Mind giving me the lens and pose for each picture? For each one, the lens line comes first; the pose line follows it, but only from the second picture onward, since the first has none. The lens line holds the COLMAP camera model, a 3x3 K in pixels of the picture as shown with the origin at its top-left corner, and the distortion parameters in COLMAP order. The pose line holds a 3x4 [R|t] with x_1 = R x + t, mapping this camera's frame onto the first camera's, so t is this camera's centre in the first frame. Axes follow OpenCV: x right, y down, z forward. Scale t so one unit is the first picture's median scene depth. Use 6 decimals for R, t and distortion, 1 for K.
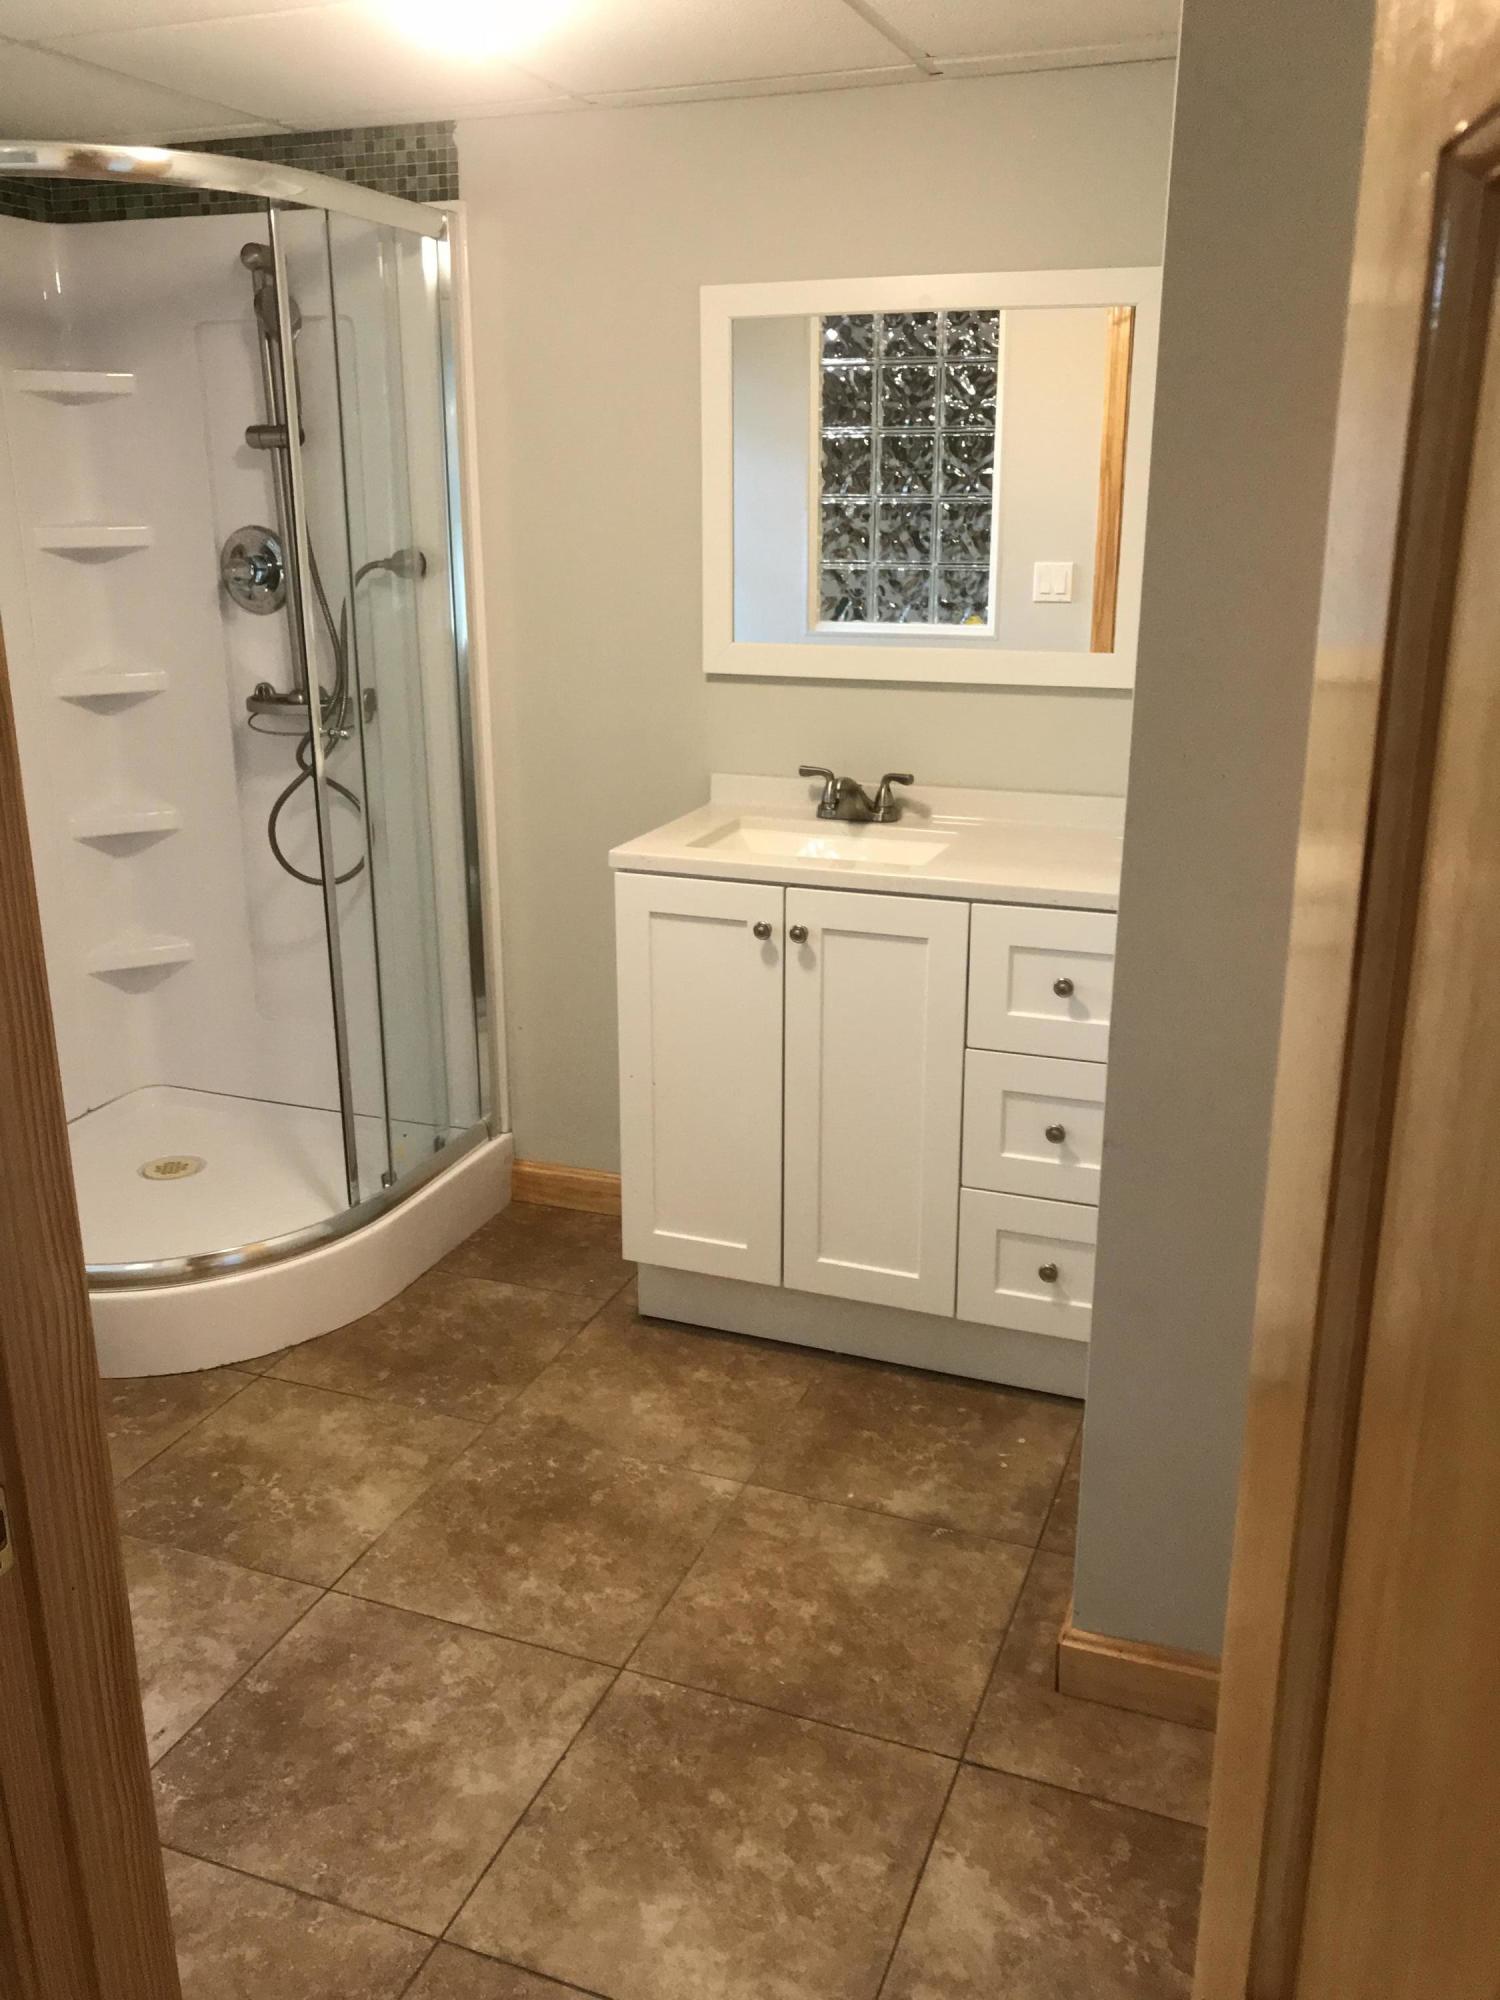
lens RADIAL K [[1670.9, 0, 750.0], [0, 1670.9, 1000.0], [0, 0, 1]] dist [0.030983, -0.021816]
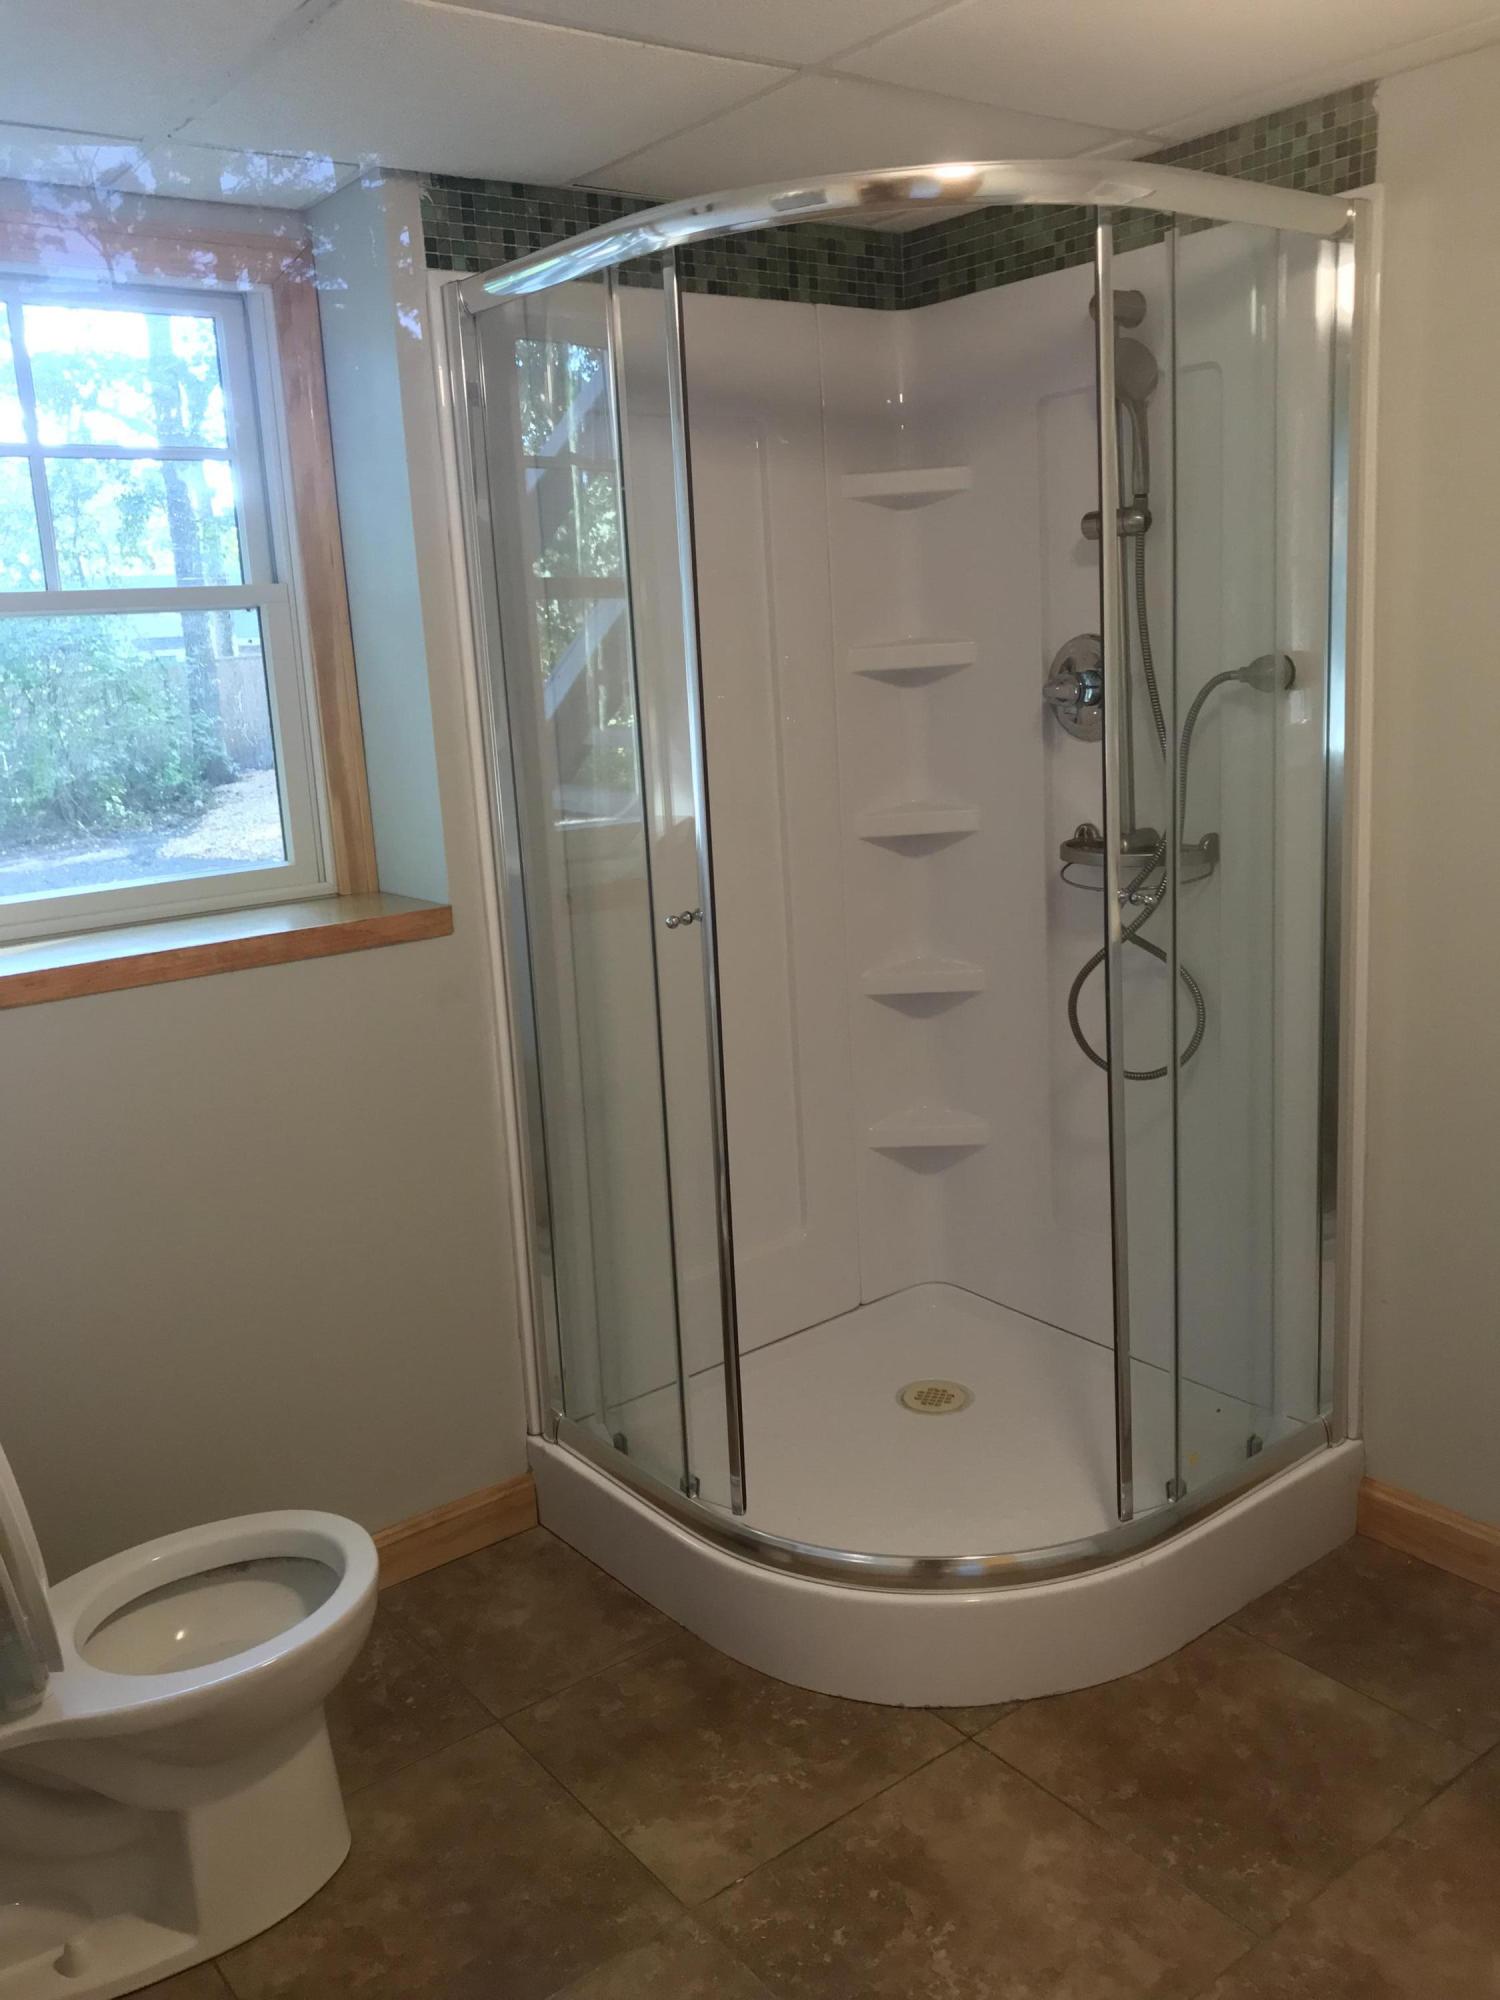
lens RADIAL K [[1670.2, 0, 750.5], [0, 1670.2, 965.1], [0, 0, 1]] dist [-0.003378, 0.000062]
pose [[0.855899, 0.059554, -0.513703, -0.011559], [-0.107172, 0.992208, -0.063536, -0.057807], [0.505917, 0.109435, 0.855612, 0.255593]]
